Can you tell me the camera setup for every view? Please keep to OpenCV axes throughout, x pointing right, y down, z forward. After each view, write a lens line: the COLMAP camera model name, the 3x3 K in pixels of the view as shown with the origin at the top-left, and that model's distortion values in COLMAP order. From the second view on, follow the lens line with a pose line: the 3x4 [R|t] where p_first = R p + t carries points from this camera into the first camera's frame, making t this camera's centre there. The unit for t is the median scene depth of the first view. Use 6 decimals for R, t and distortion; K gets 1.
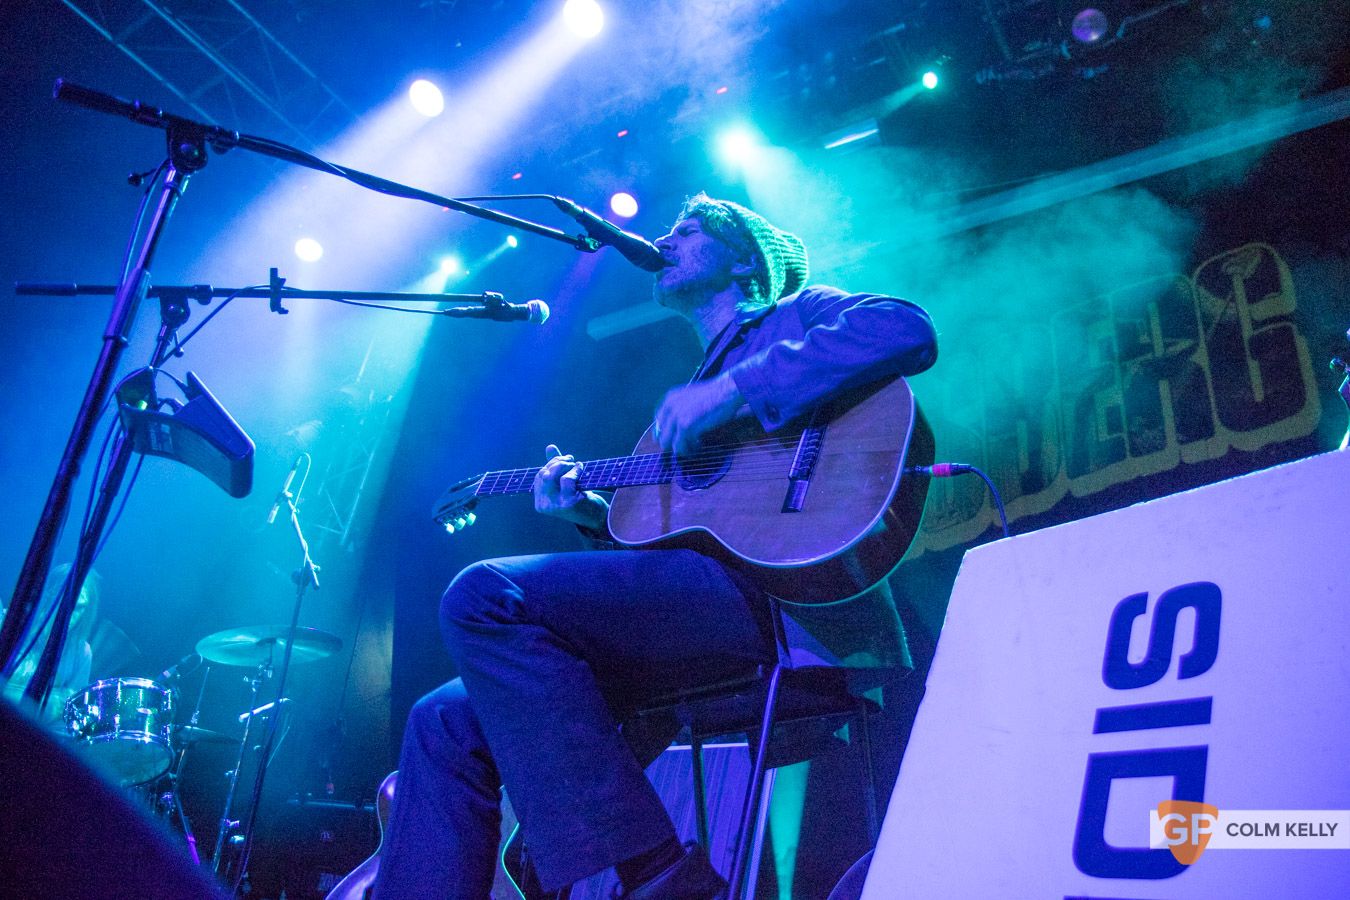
lens RADIAL K [[992.1, 0, 690.4], [0, 992.1, 449.8], [0, 0, 1]] dist [-0.089585, 0.056698]
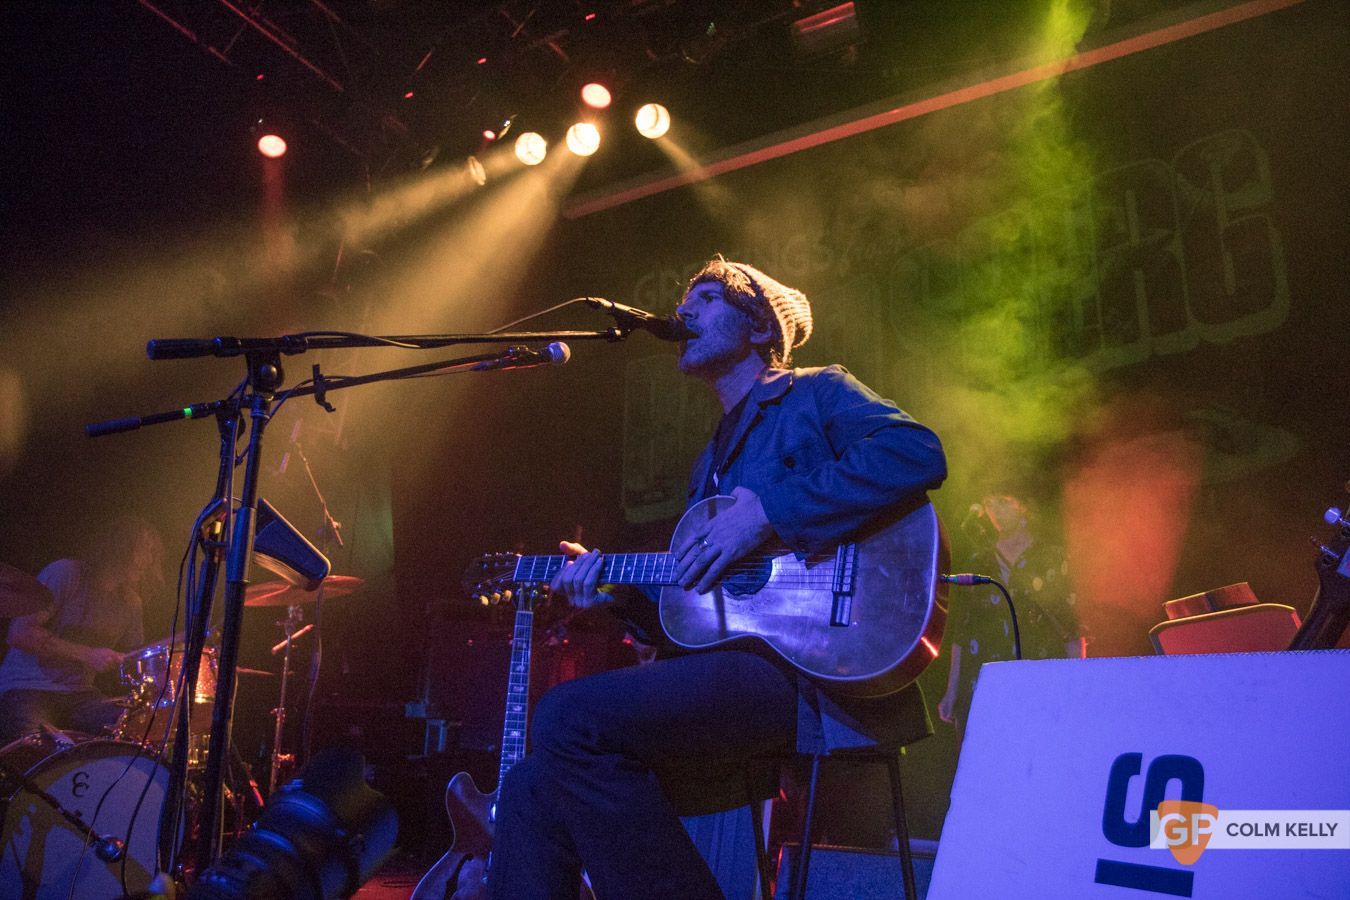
lens RADIAL K [[985.9, 0, 681.8], [0, 985.9, 434.3], [0, 0, 1]] dist [-0.060403, 0.003457]
pose [[0.998744, -0.045922, 0.020053, -0.057431], [0.041832, 0.984405, 0.170872, -0.262856], [-0.027587, -0.169819, 0.985089, -0.050600]]
